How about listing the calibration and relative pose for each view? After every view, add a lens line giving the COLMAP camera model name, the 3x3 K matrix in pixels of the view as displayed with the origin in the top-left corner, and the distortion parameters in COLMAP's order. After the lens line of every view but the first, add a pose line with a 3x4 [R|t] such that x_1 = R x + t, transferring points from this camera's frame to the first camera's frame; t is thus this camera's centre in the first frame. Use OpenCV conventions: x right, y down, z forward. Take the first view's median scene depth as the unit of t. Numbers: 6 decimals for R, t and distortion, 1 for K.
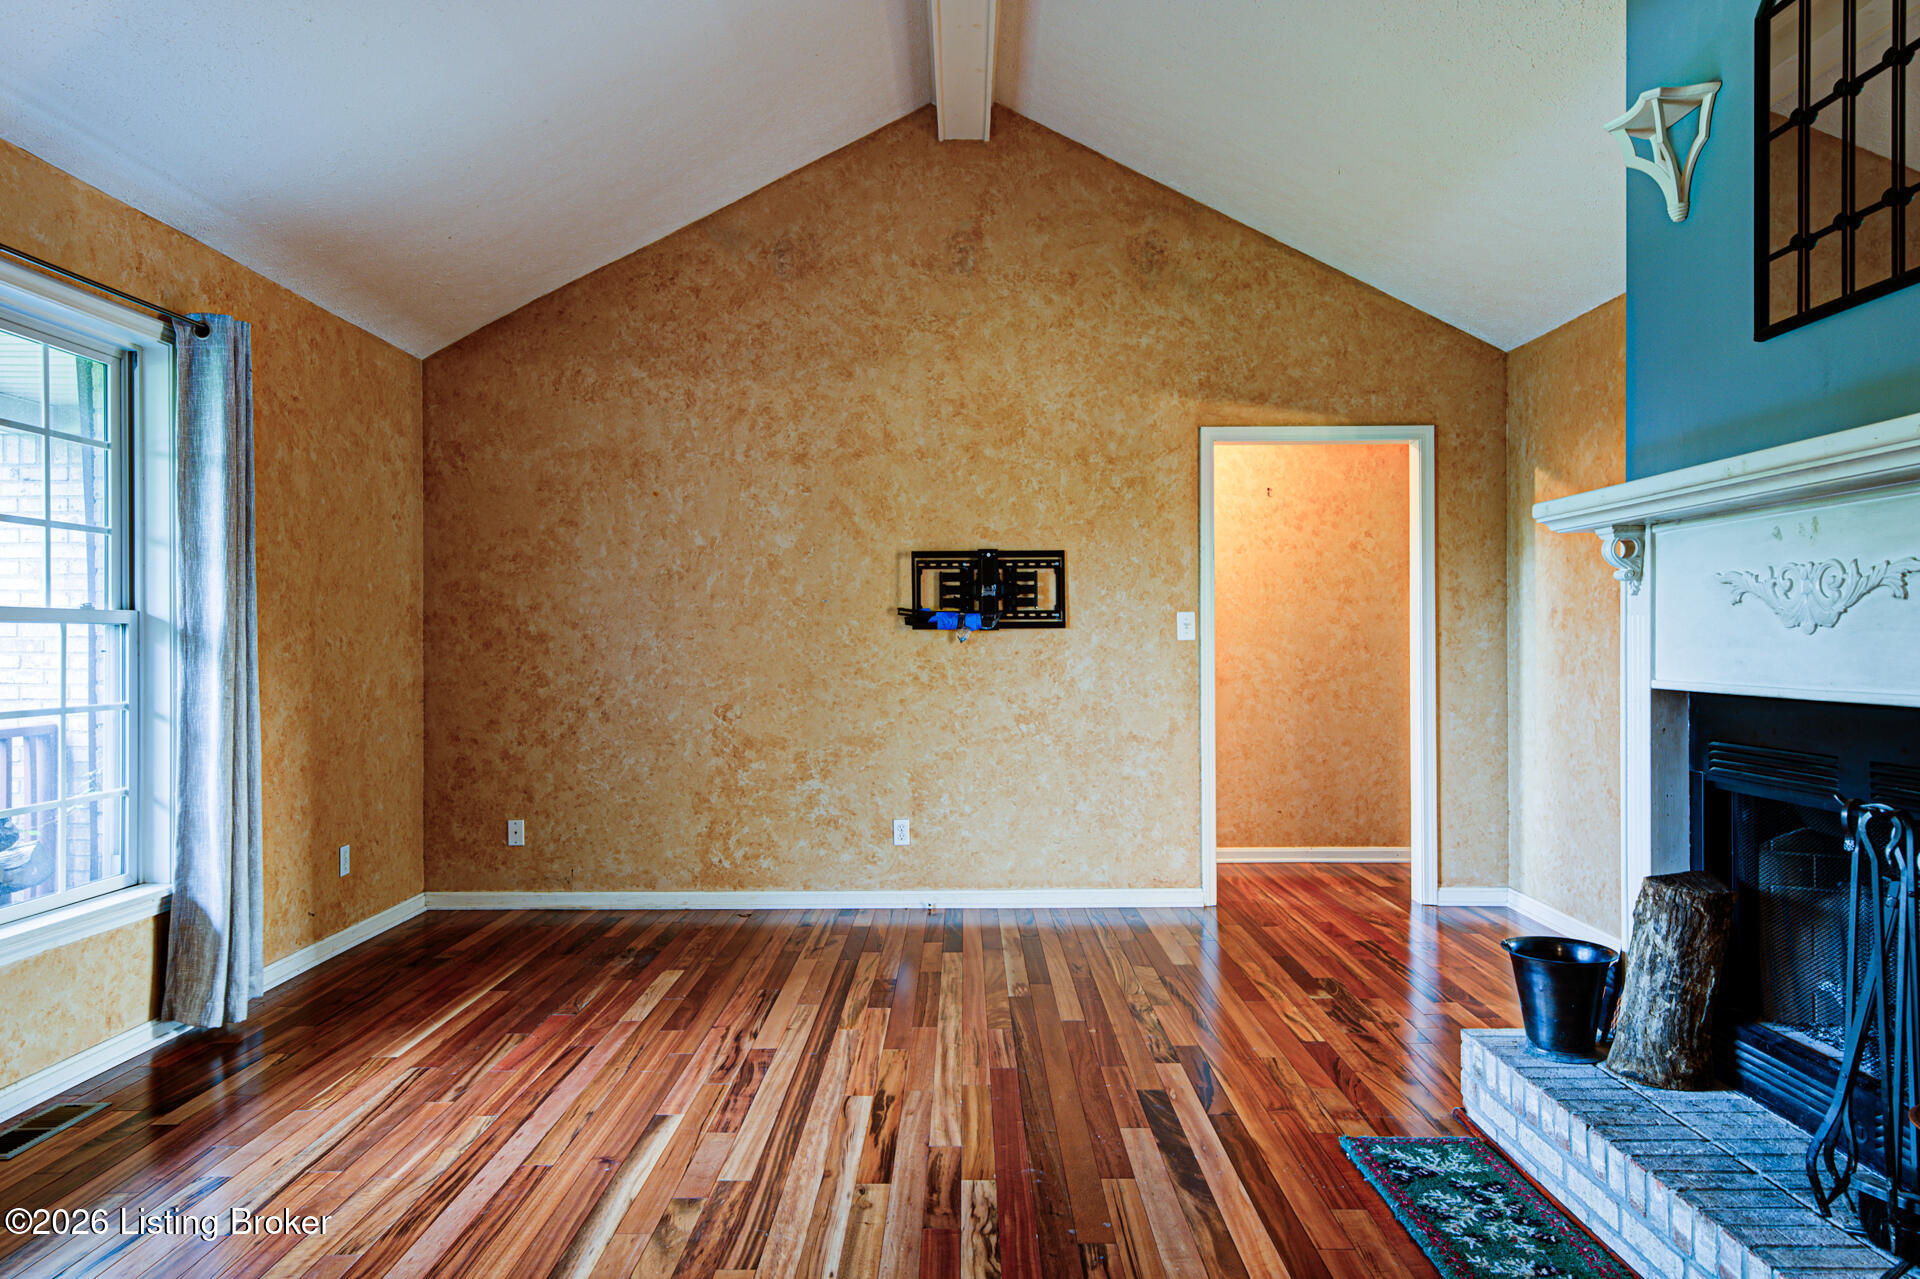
lens RADIAL K [[1287.9, 0, 957.8], [0, 1287.9, 639.4], [0, 0, 1]] dist [-0.001547, -0.000289]
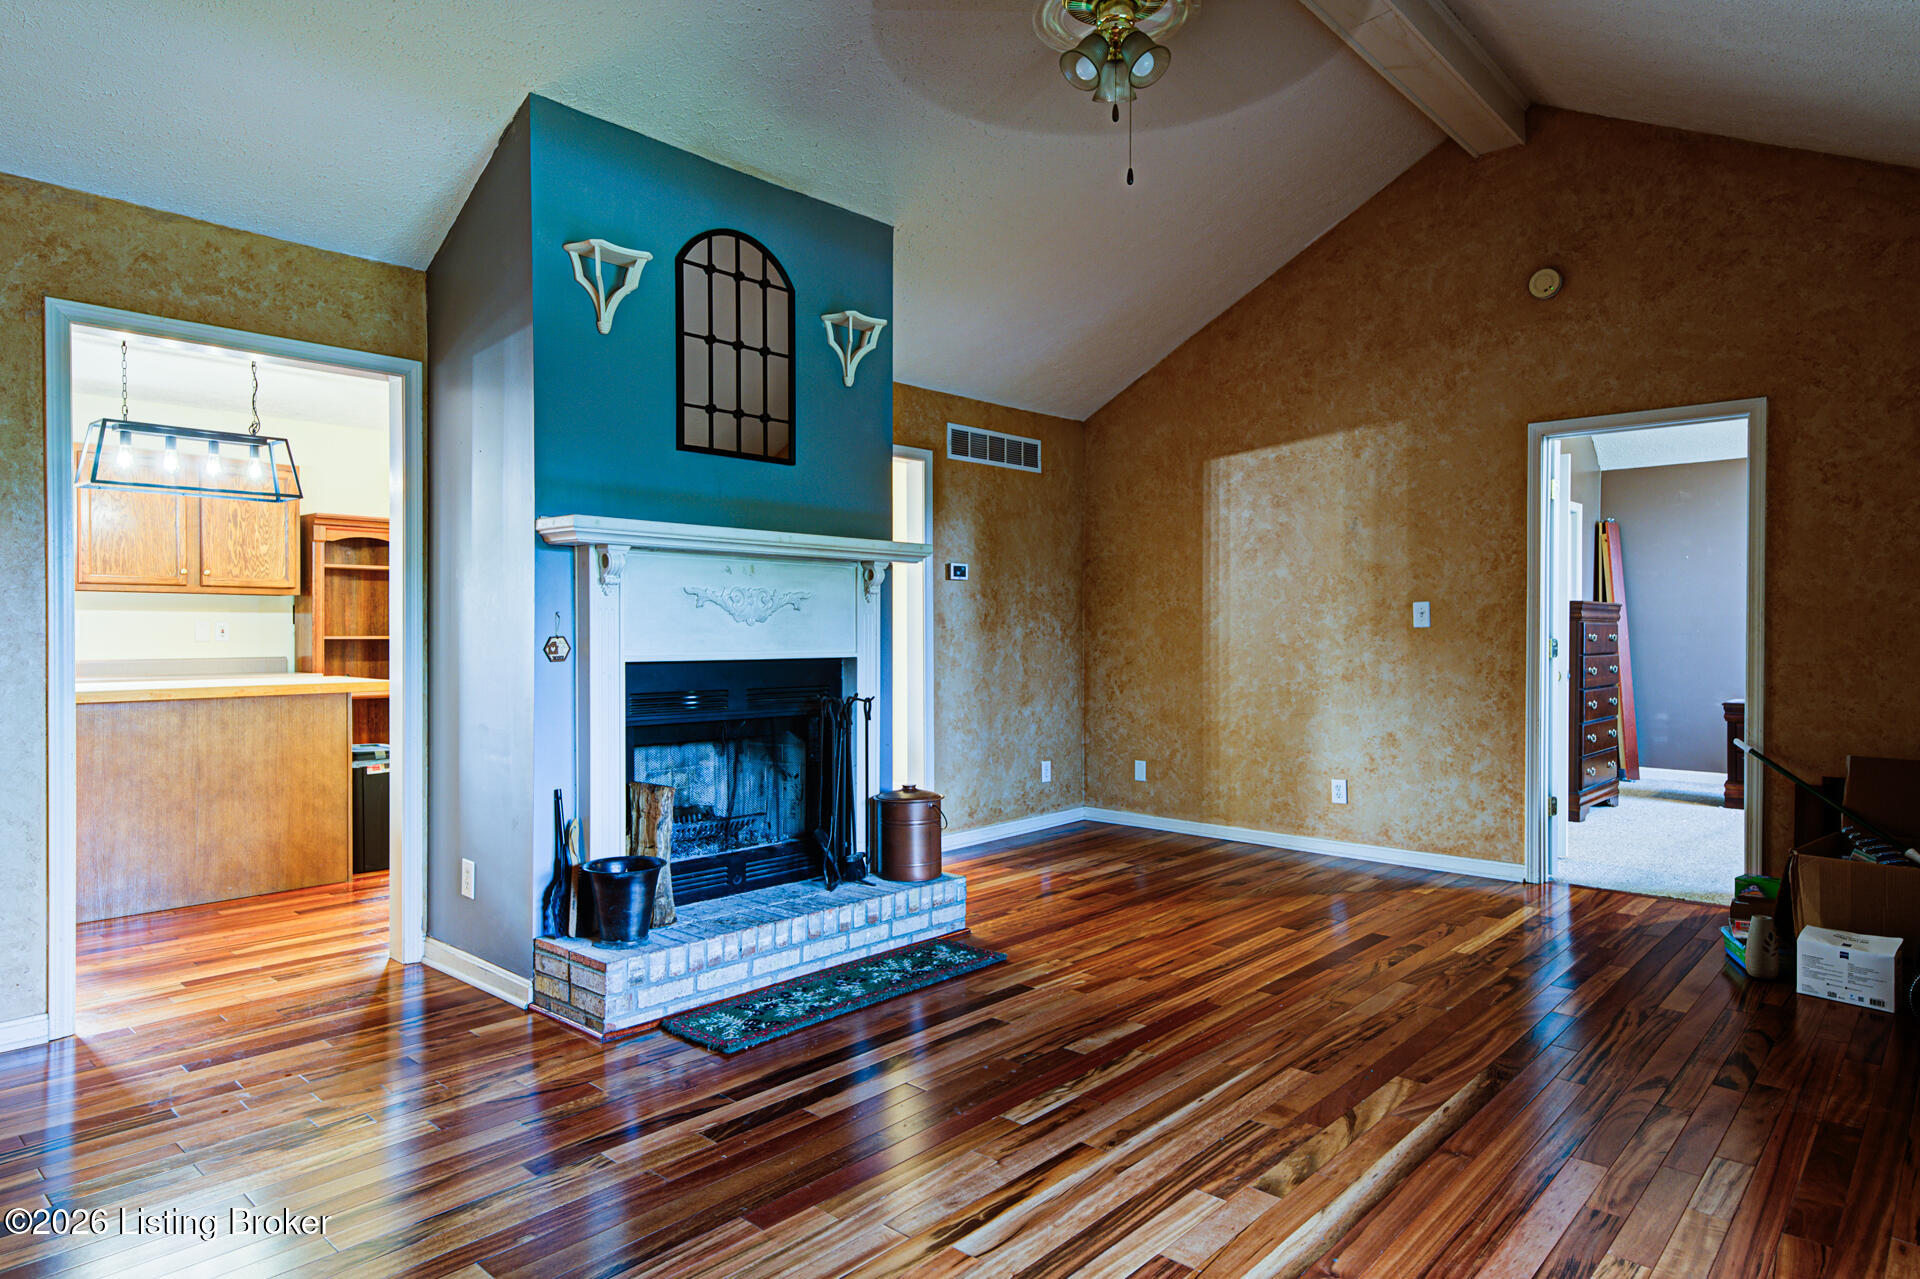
lens RADIAL K [[1145.8, 0, 954.9], [0, 1145.8, 638.2], [0, 0, 1]] dist [0.001798, 0.000113]
pose [[-0.753753, -0.003927, 0.657146, -0.599752], [0.001074, 0.999973, 0.007208, 0.002704], [-0.657157, 0.006139, -0.753729, 1.800371]]
